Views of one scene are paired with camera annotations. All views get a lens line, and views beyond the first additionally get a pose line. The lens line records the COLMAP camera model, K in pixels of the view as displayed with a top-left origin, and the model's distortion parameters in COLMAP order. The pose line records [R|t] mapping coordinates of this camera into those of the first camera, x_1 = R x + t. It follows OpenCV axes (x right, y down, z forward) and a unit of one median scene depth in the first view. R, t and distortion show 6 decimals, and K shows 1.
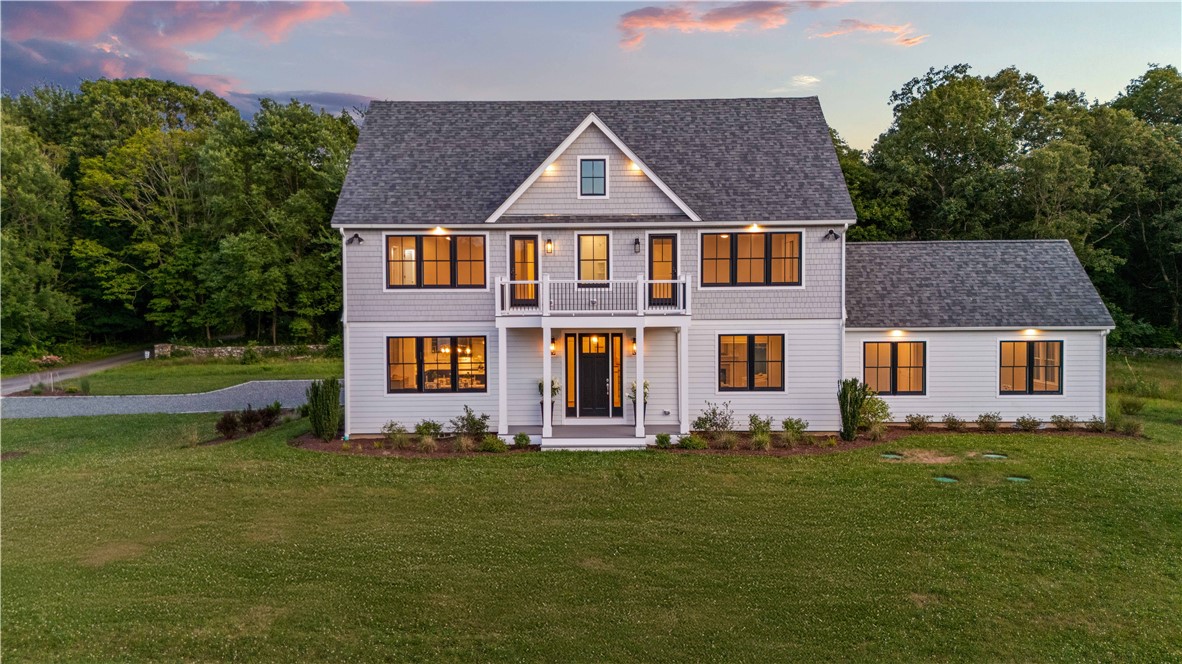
lens RADIAL K [[857.9, 0, 591.0], [0, 857.9, 332.0], [0, 0, 1]] dist [0.044301, -0.005951]
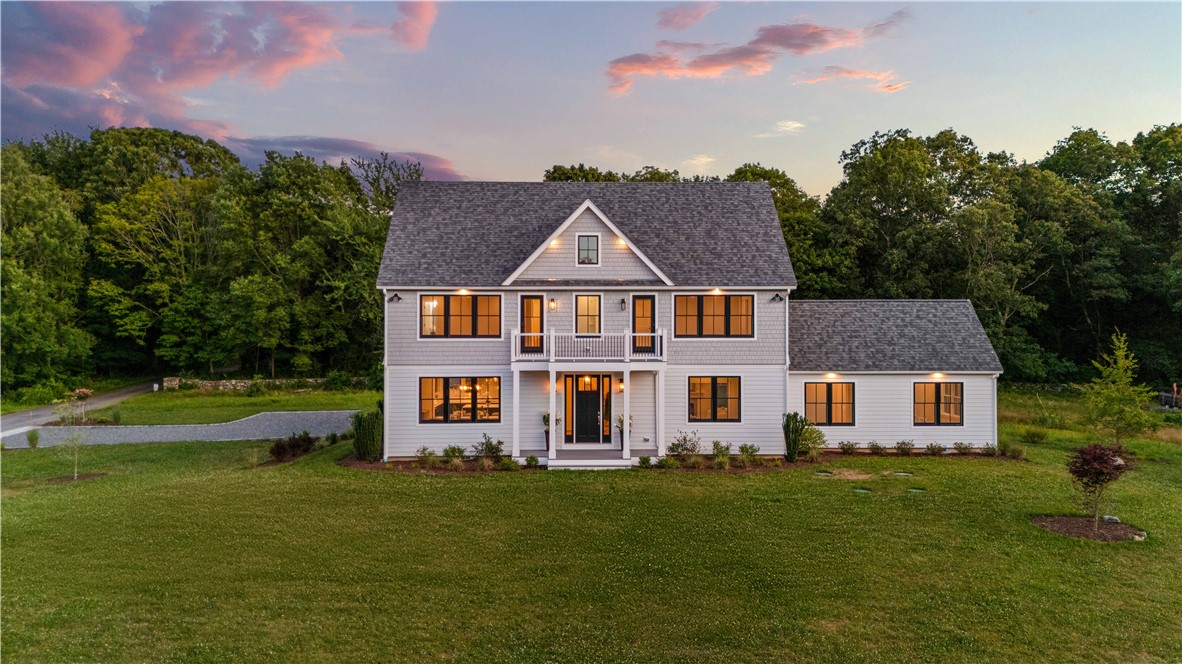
lens RADIAL K [[857.9, 0, 591.0], [0, 857.9, 332.0], [0, 0, 1]] dist [0.044301, -0.005951]
pose [[0.999246, 0.006477, 0.038278, -0.034619], [-0.005100, 0.999340, -0.035961, -0.013907], [-0.038486, 0.035738, 0.998620, -0.205593]]
